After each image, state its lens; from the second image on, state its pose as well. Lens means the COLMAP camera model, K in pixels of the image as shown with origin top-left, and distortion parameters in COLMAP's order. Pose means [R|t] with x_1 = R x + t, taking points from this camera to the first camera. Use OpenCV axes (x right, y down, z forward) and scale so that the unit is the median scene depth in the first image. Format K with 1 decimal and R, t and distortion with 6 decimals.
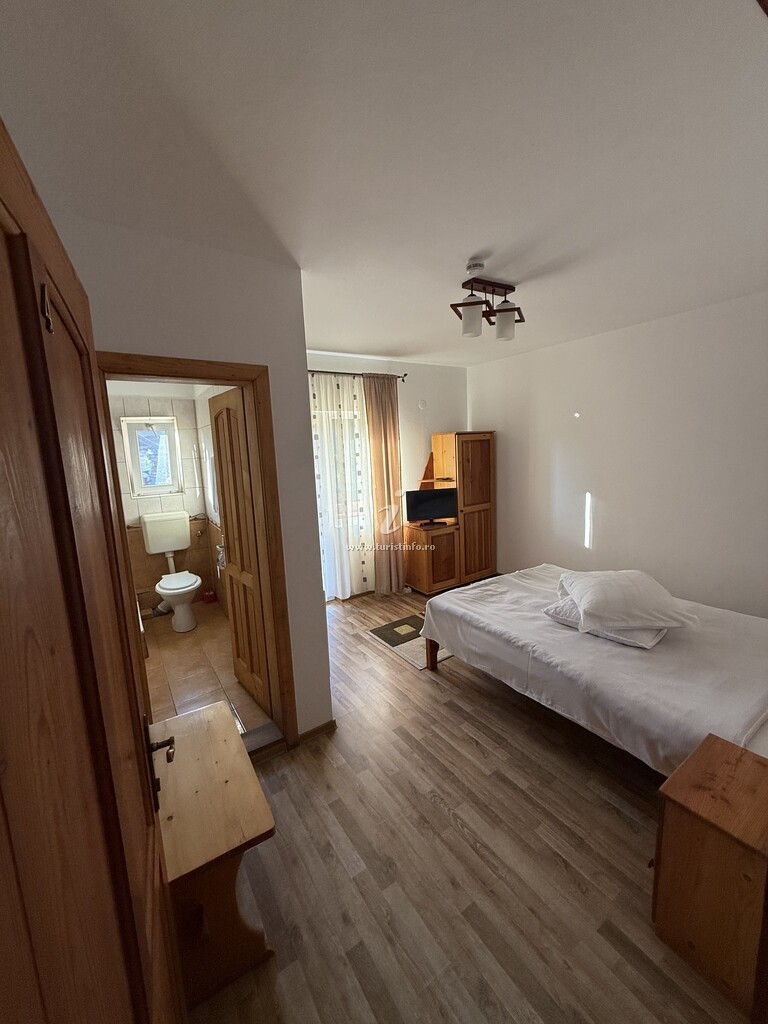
lens RADIAL K [[406.5, 0, 384.4], [0, 406.5, 516.1], [0, 0, 1]] dist [-0.000312, 0.000476]
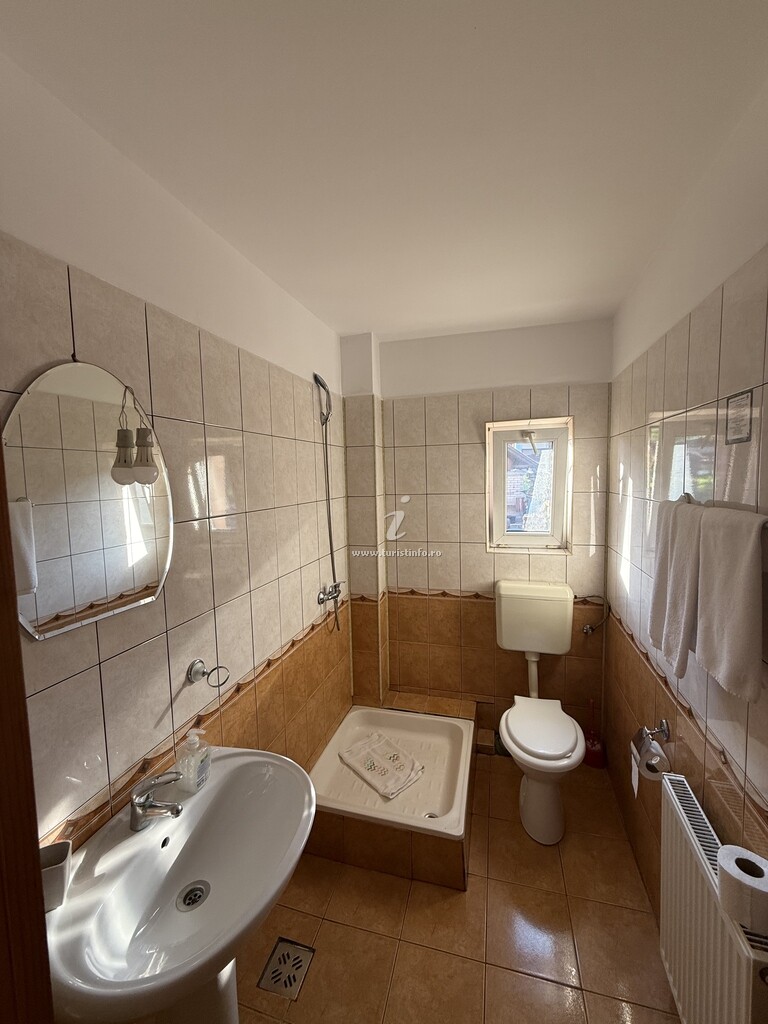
lens RADIAL K [[406.5, 0, 390.1], [0, 406.5, 502.5], [0, 0, 1]] dist [-0.000312, 0.000476]
pose [[0.658780, 0.070922, -0.748986, -0.251478], [-0.128240, 0.991563, -0.018903, -0.085064], [0.741326, 0.108503, 0.662317, 0.456595]]
